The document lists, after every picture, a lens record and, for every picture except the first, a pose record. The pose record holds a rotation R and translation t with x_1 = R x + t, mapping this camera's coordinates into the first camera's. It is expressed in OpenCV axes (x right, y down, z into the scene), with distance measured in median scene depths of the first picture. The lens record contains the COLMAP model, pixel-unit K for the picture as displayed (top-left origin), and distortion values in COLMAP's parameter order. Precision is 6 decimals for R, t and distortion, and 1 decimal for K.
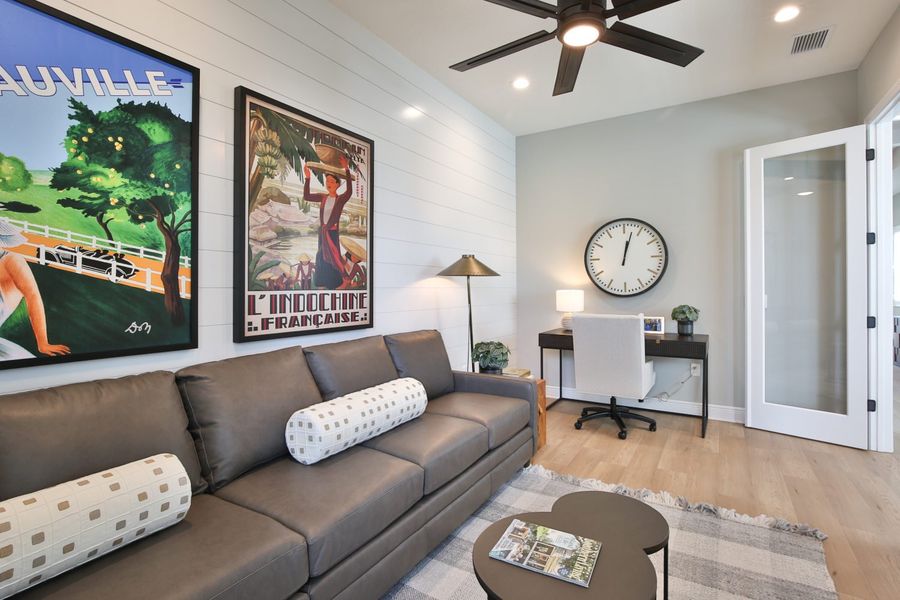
lens RADIAL K [[437.2, 0, 434.1], [0, 437.2, 293.1], [0, 0, 1]] dist [-0.029504, 0.003445]
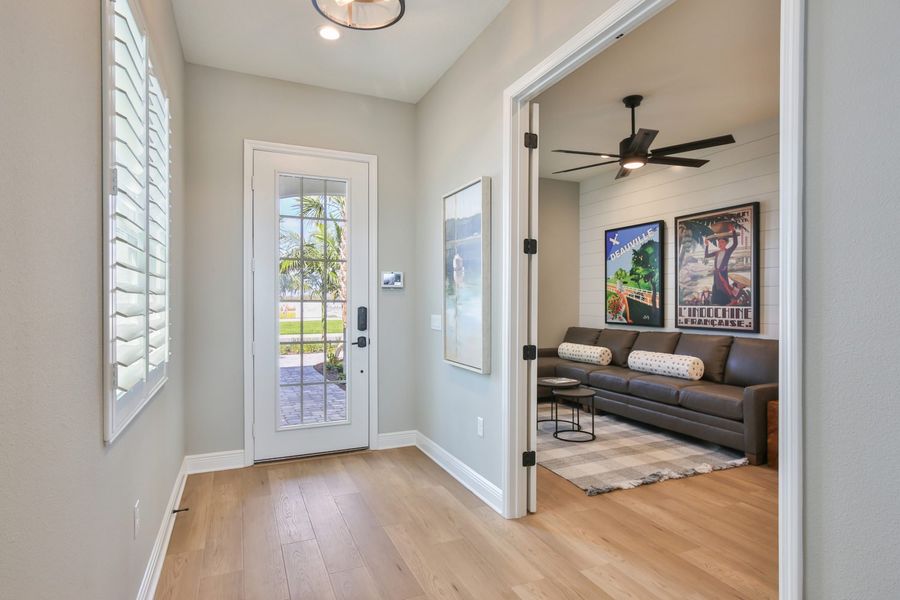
lens RADIAL K [[477.7, 0, 450.9], [0, 477.7, 300.8], [0, 0, 1]] dist [-0.021864, 0.000710]
pose [[-0.559177, 0.001868, -0.829046, 2.012214], [-0.008075, 0.999938, 0.007700, -0.035303], [0.829009, 0.011000, -0.559127, 1.233183]]
